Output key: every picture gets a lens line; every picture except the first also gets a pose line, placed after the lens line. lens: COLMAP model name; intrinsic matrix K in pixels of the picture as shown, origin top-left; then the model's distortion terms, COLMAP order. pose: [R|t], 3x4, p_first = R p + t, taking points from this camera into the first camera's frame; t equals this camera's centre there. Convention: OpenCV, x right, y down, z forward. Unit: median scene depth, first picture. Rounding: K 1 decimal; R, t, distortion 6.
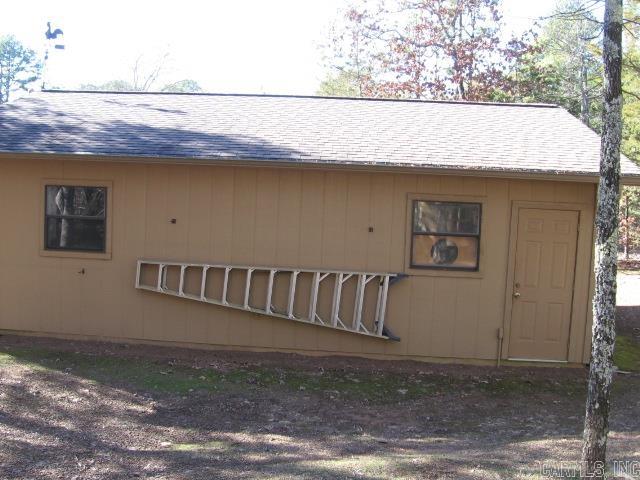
lens RADIAL K [[676.5, 0, 320.0], [0, 676.5, 240.0], [0, 0, 1]] dist [-0.126864, 0.040250]
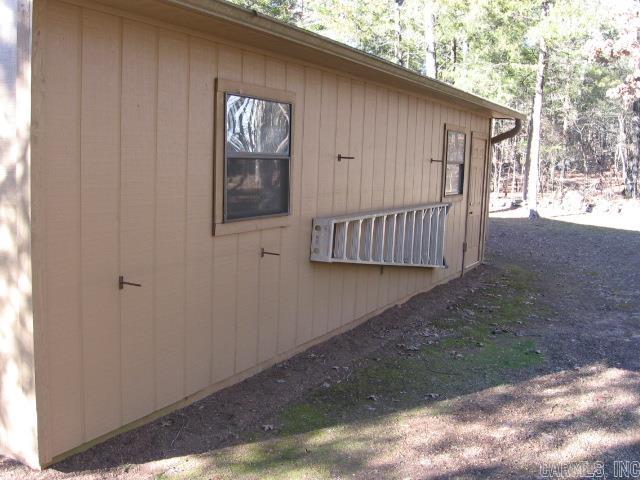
lens RADIAL K [[676.5, 0, 320.0], [0, 676.5, 240.0], [0, 0, 1]] dist [-0.126864, 0.040250]
pose [[0.400913, -0.139734, 0.905397, -0.969340], [0.046181, 0.990125, 0.132361, -0.040544], [-0.914951, -0.011253, 0.403407, 0.832795]]
